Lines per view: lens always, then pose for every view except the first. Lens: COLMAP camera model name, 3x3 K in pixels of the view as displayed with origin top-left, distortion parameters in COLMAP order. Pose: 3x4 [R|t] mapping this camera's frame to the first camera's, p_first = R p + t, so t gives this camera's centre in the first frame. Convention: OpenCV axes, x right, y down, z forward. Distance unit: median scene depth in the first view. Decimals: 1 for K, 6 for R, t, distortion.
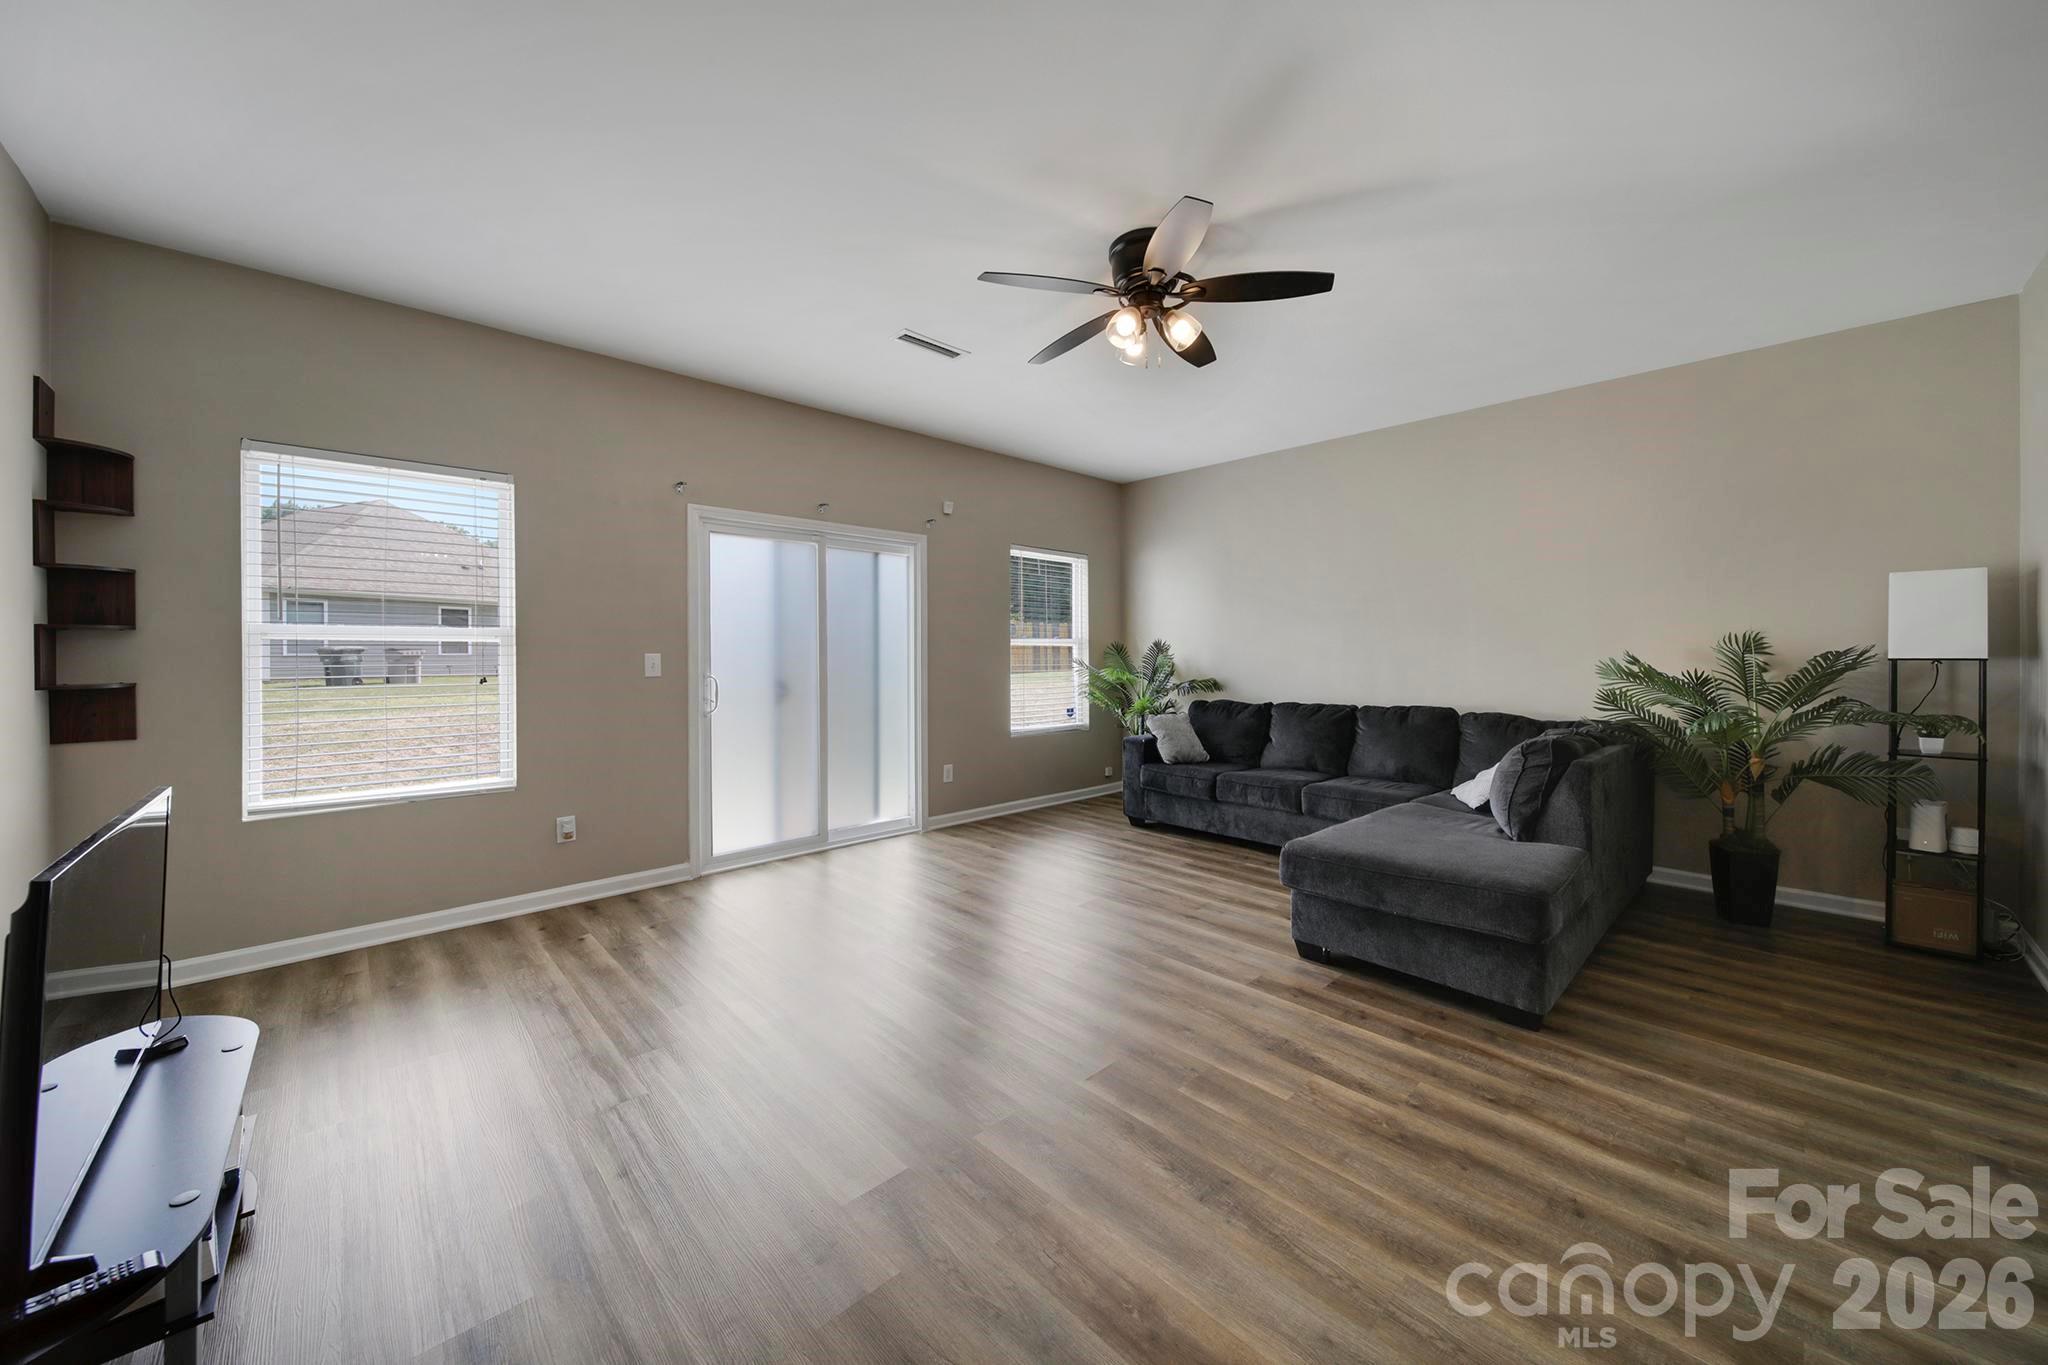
lens RADIAL K [[722.4, 0, 1036.8], [0, 722.4, 655.4], [0, 0, 1]] dist [-0.003594, -0.001065]
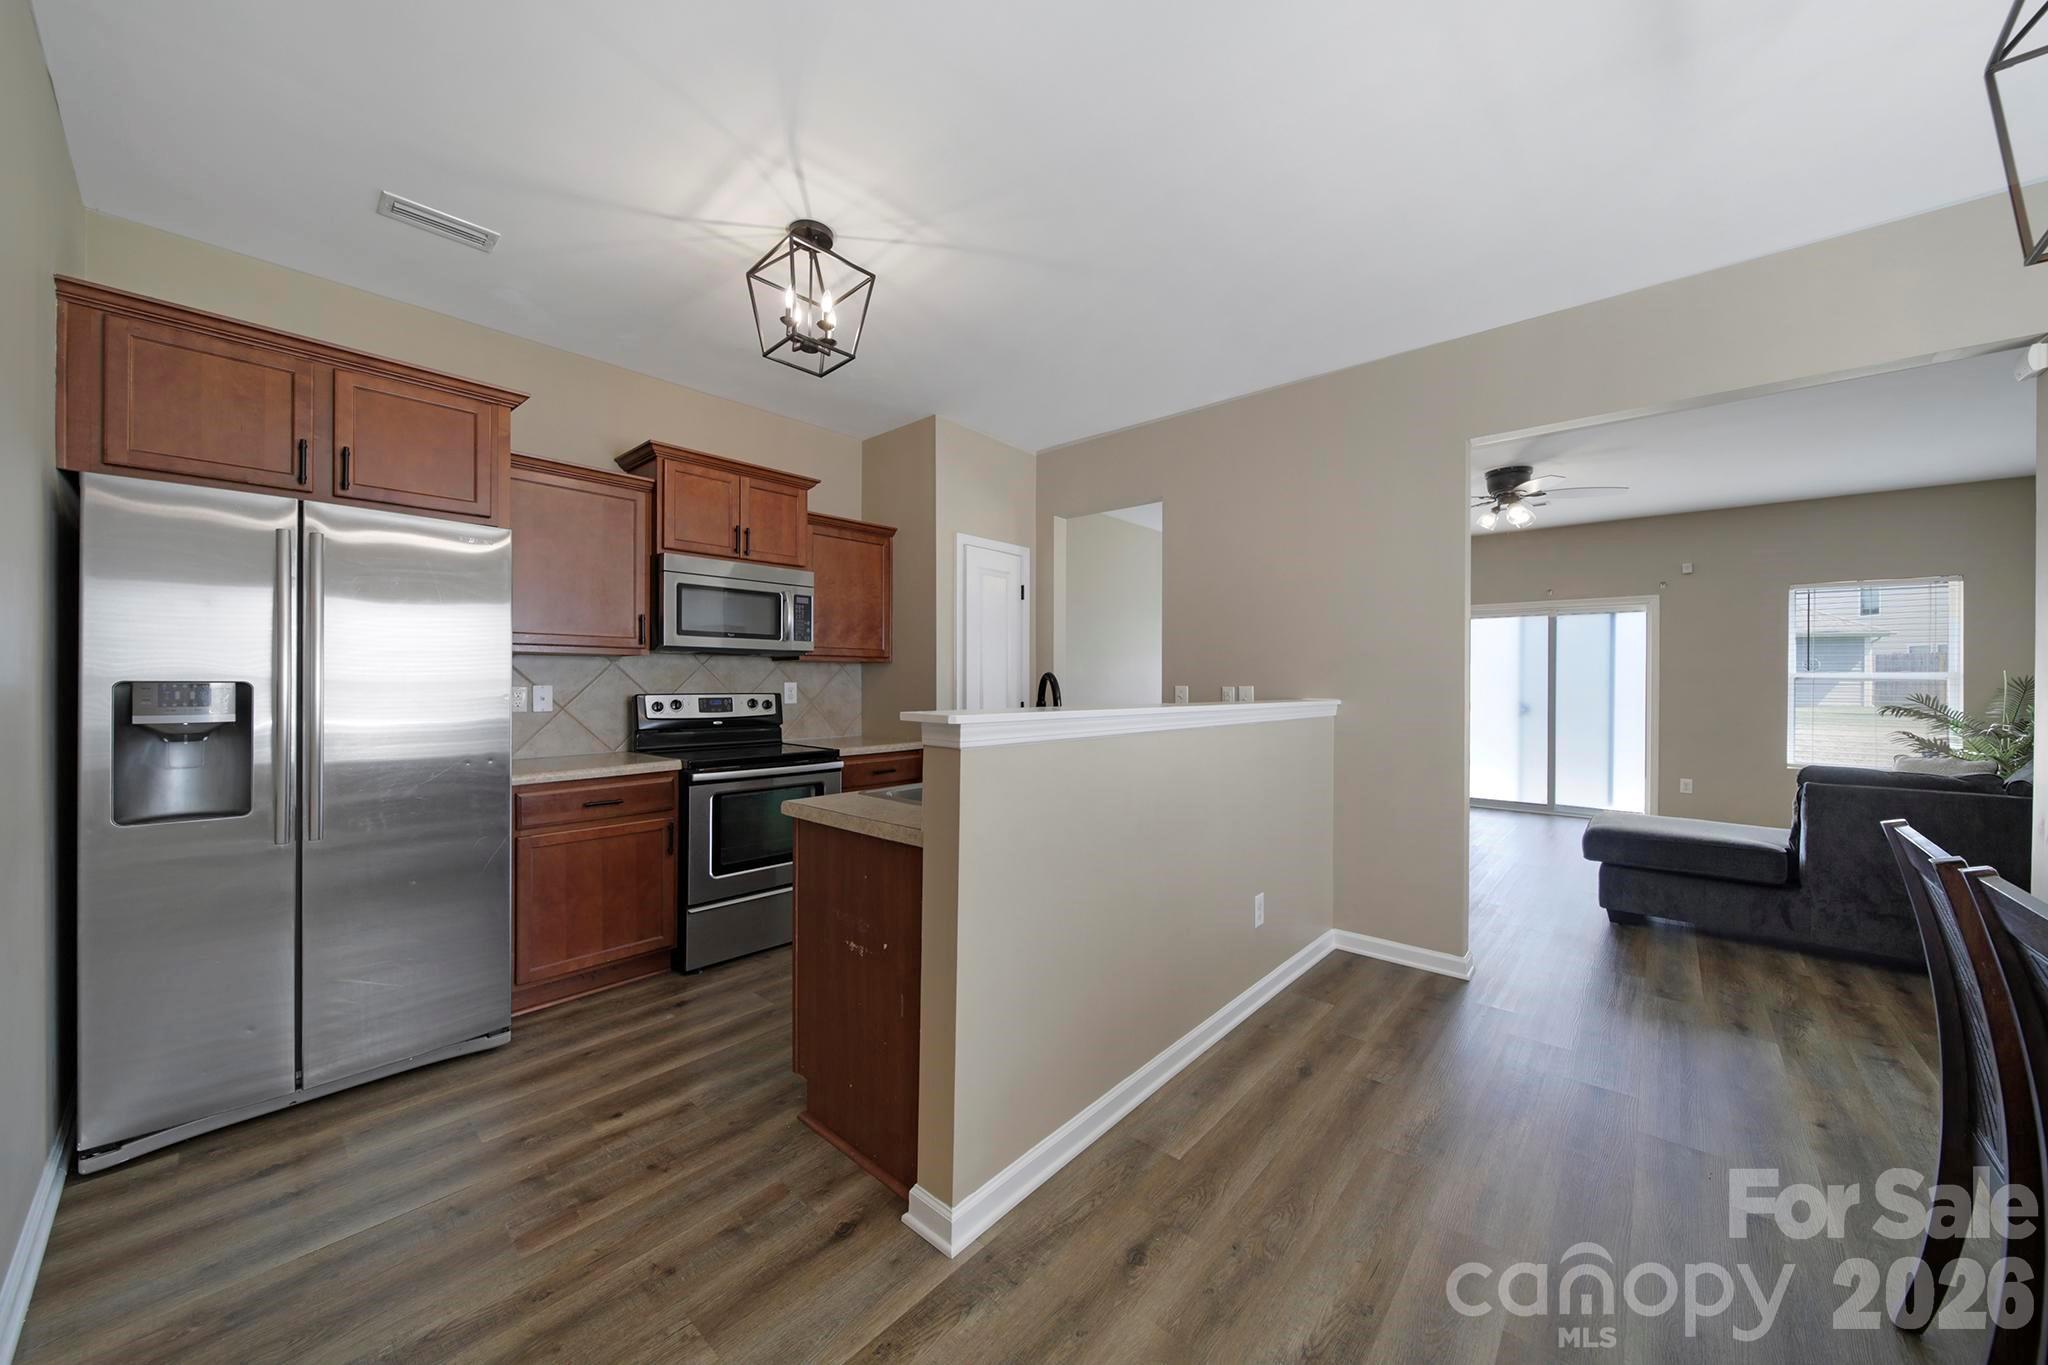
lens RADIAL K [[722.4, 0, 1022.7], [0, 722.4, 682.7], [0, 0, 1]] dist [-0.003594, -0.001065]
pose [[0.079762, 0.003162, -0.996809, 1.919451], [-0.007541, 0.999968, 0.002568, -0.009788], [0.996785, 0.007312, 0.079783, -0.399093]]
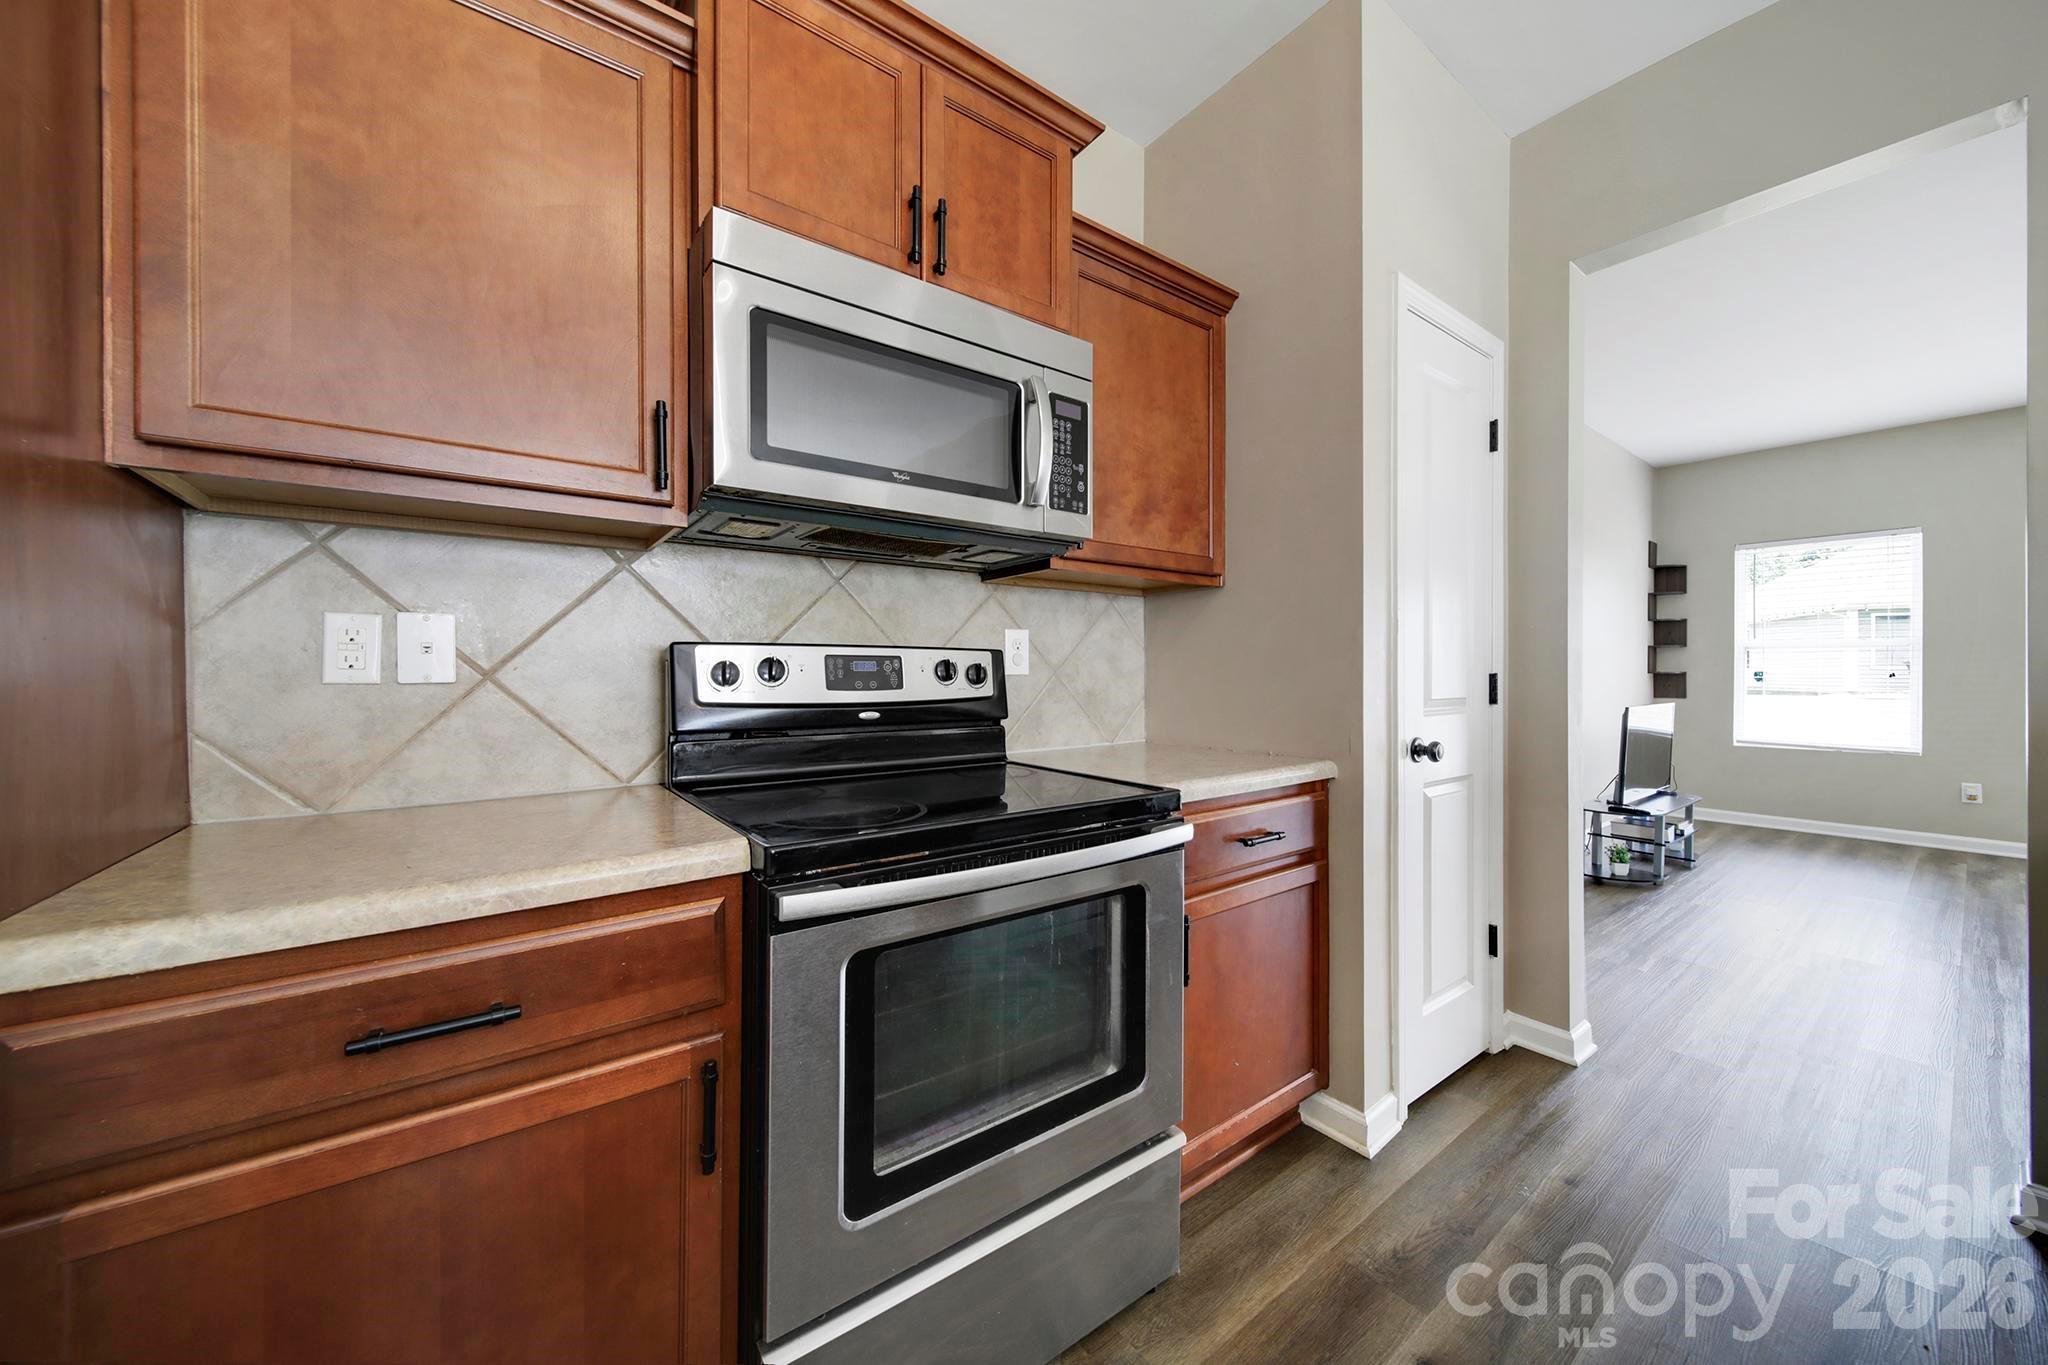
lens RADIAL K [[722.4, 0, 1027.4], [0, 722.4, 665.8], [0, 0, 1]] dist [-0.003594, -0.001065]
pose [[-0.117352, -0.007660, -0.993061, 1.060637], [-0.002383, 0.999970, -0.007431, 0.039134], [0.993087, 0.001495, -0.117367, -0.675211]]
